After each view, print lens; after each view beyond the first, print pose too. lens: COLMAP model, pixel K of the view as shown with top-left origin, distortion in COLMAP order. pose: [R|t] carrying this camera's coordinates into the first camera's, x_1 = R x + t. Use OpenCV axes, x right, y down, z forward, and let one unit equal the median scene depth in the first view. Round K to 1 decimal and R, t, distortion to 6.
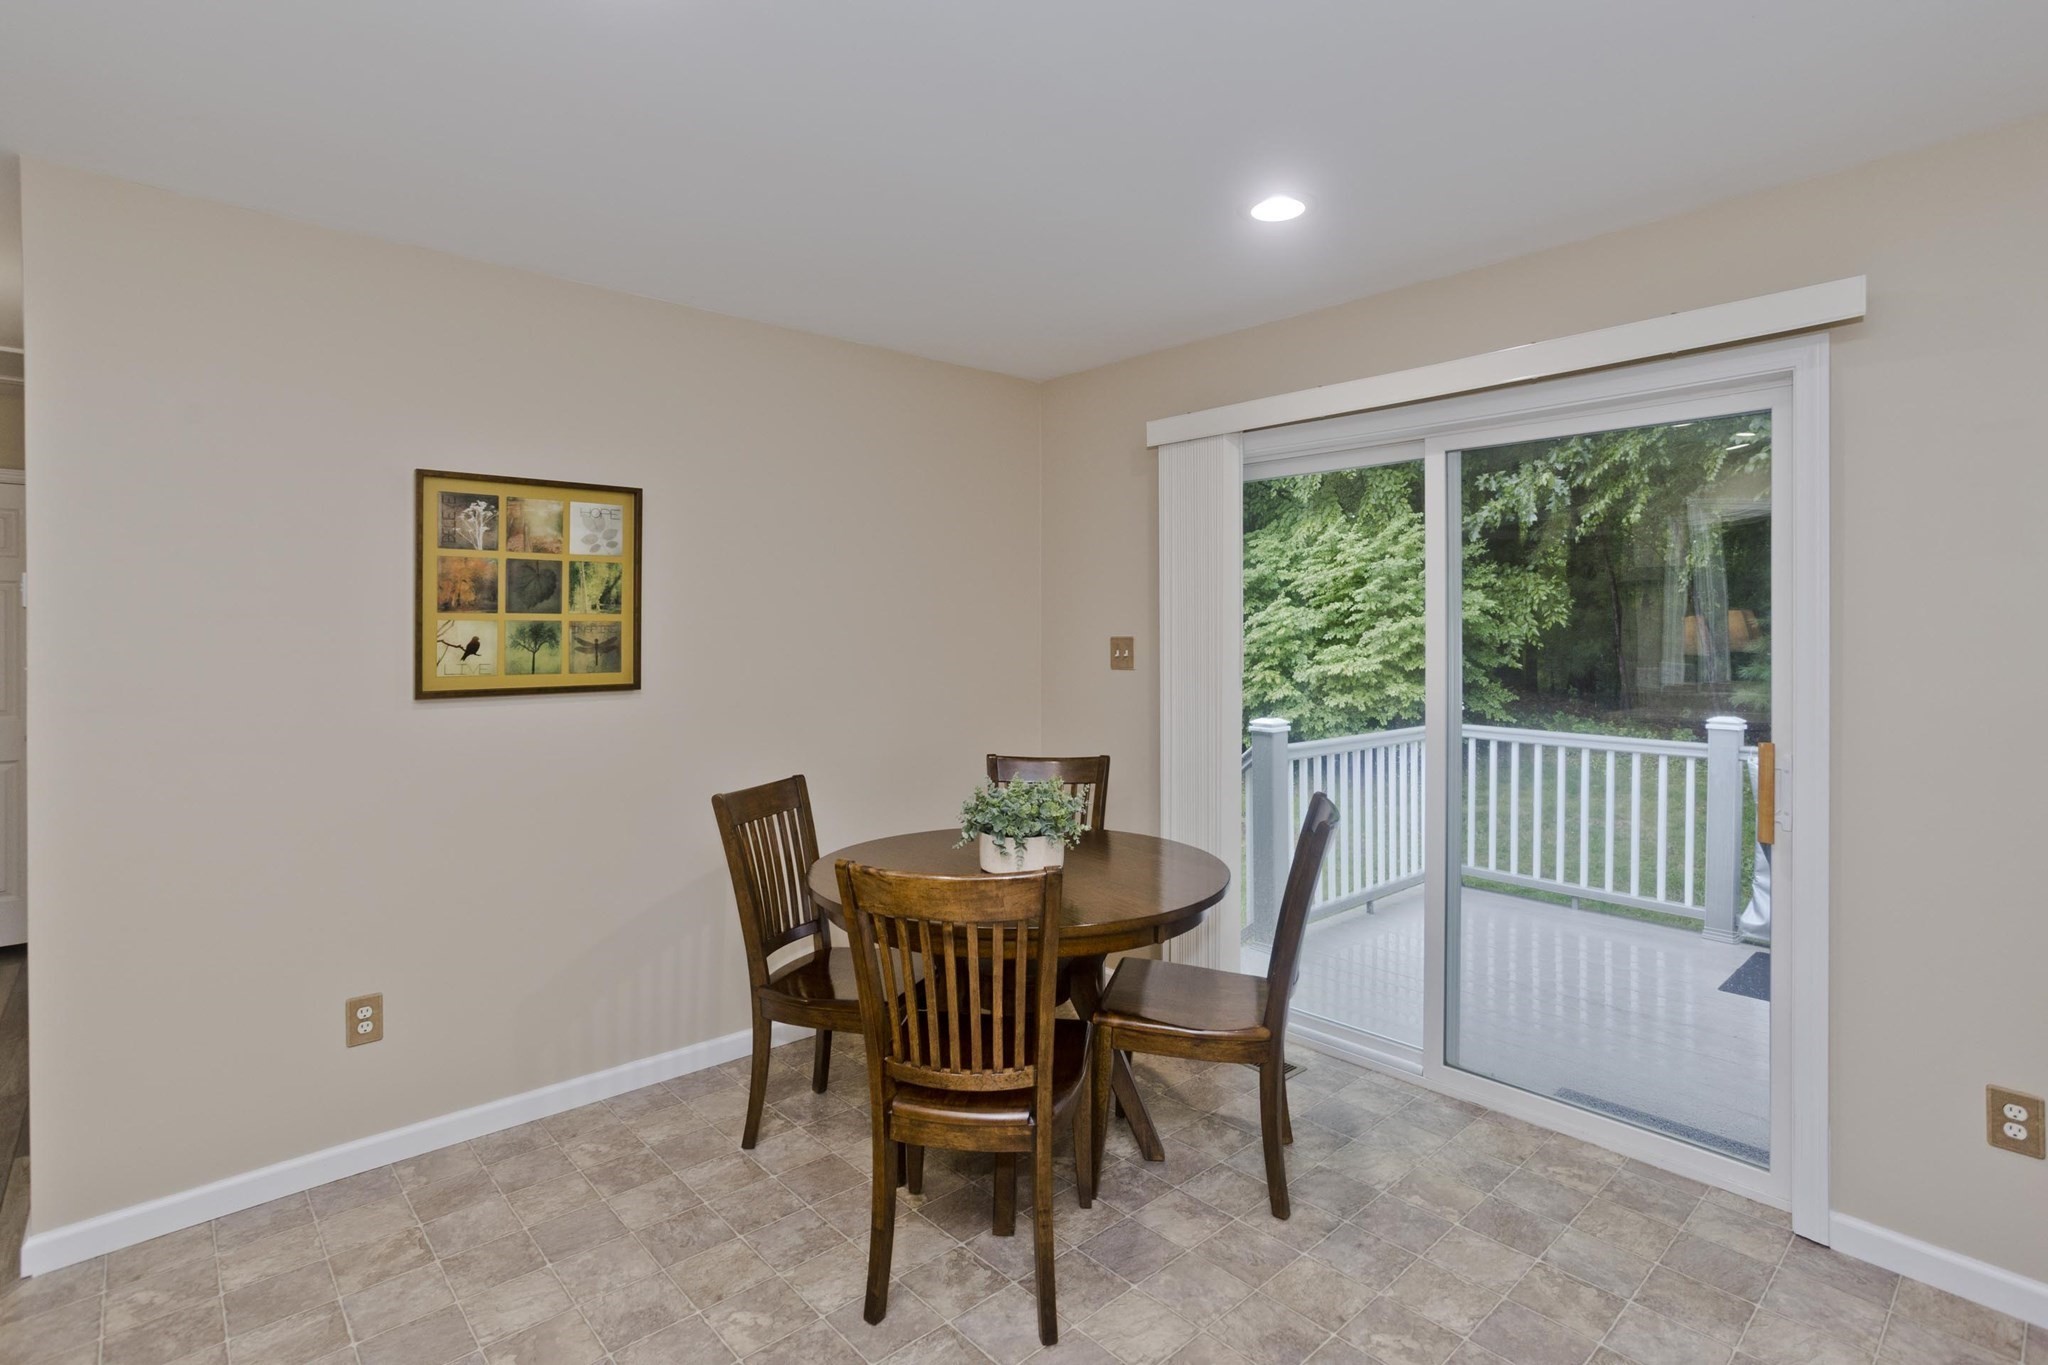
lens RADIAL K [[980.5, 0, 985.8], [0, 980.5, 641.4], [0, 0, 1]] dist [-0.023661, 0.000408]
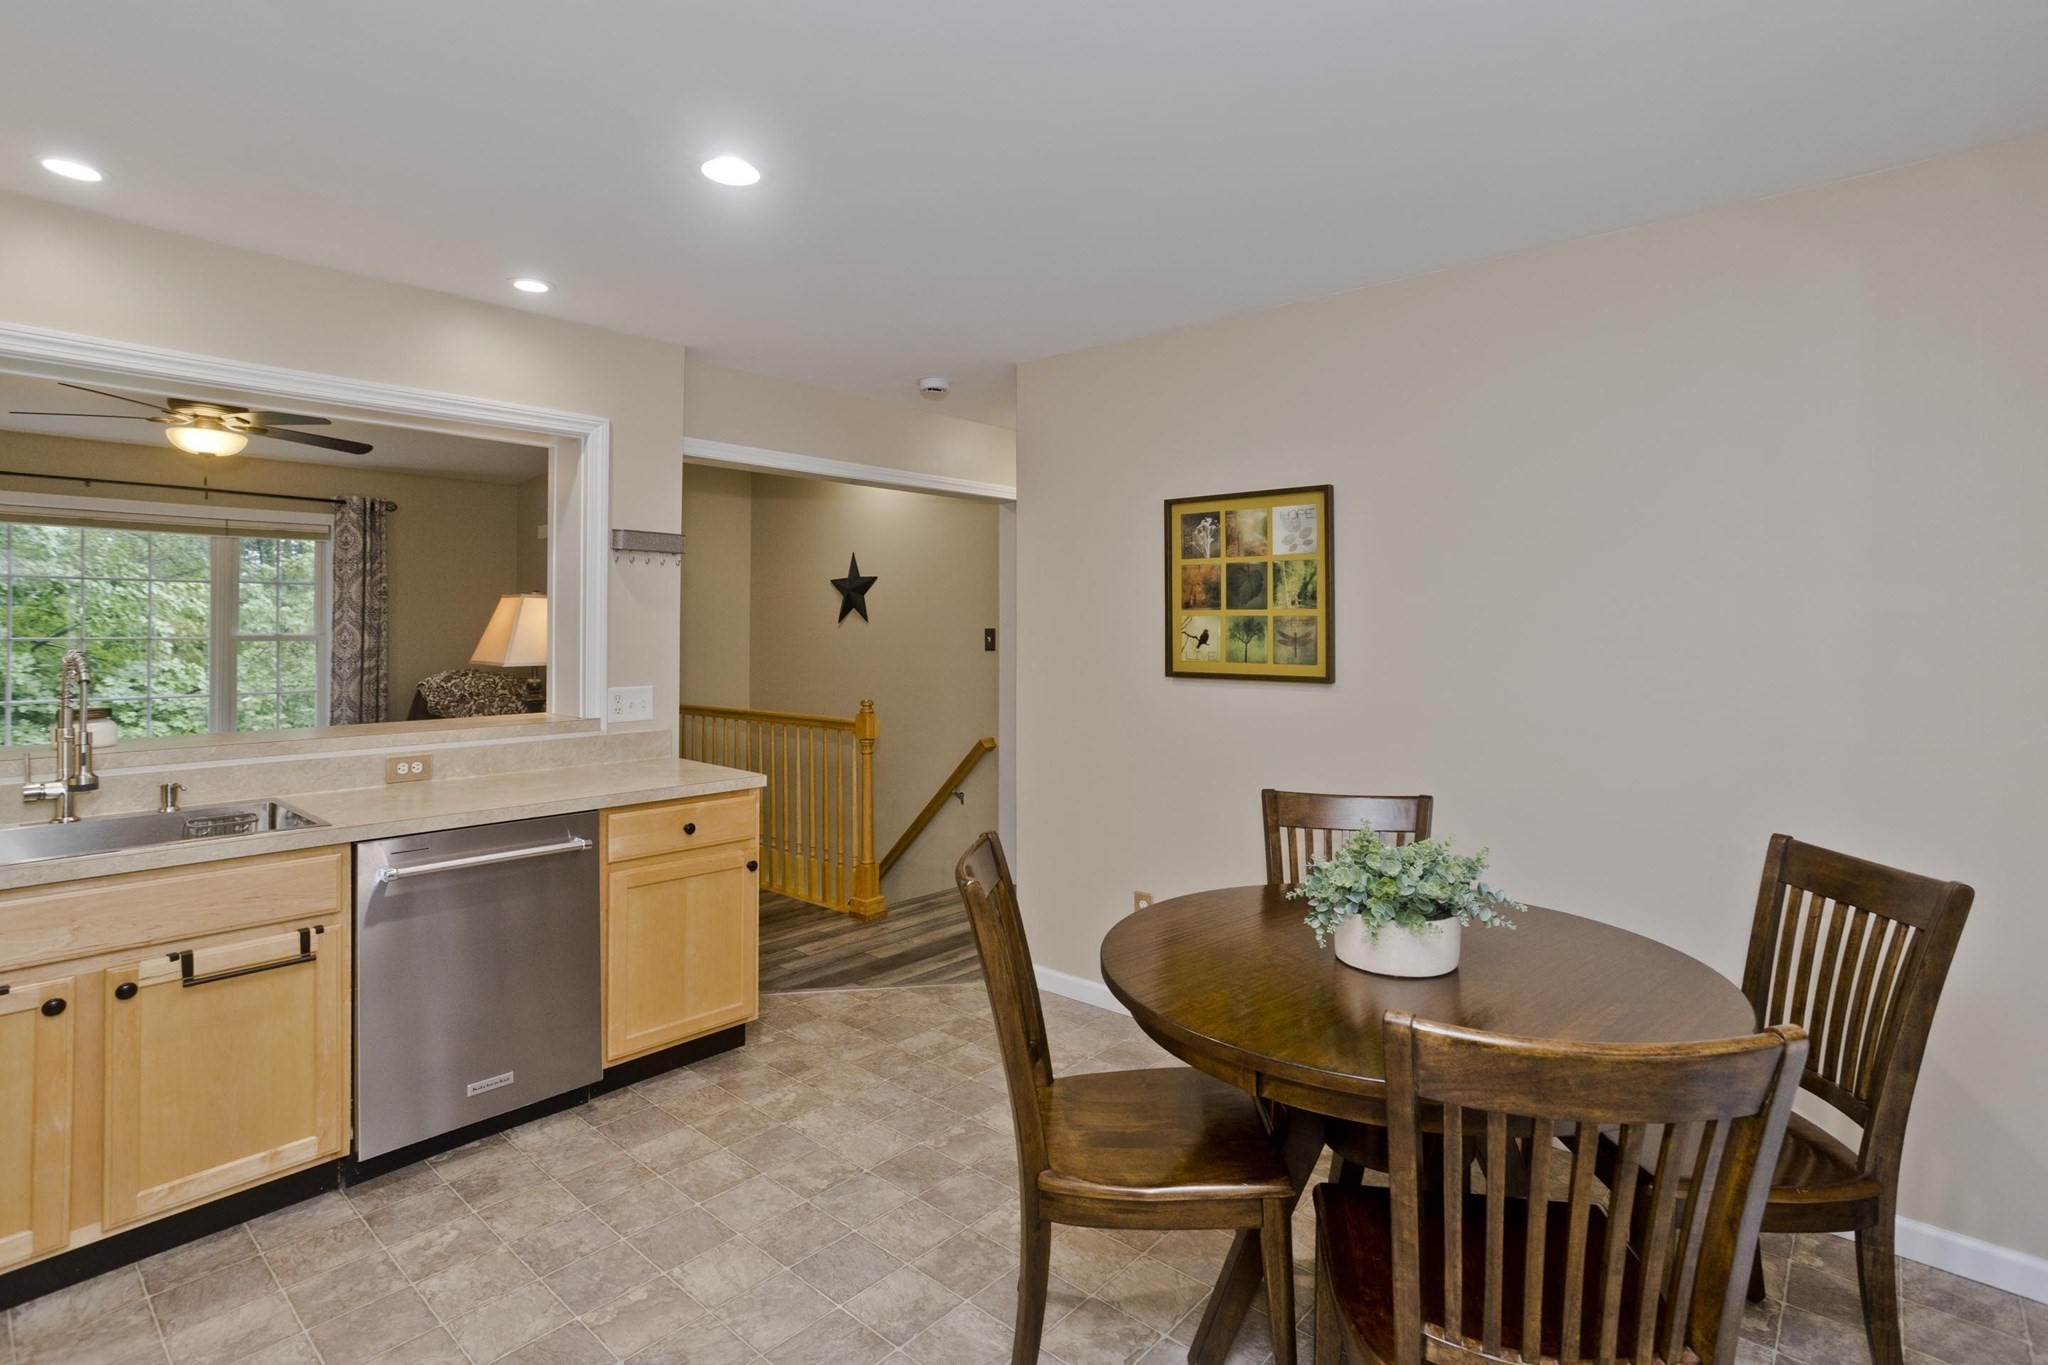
lens RADIAL K [[980.5, 0, 1017.8], [0, 980.5, 614.7], [0, 0, 1]] dist [-0.023661, 0.000408]
pose [[0.118968, -0.007454, -0.992870, 0.647061], [-0.021069, 0.999728, -0.010030, -0.005428], [0.992675, 0.022112, 0.118779, 0.601100]]
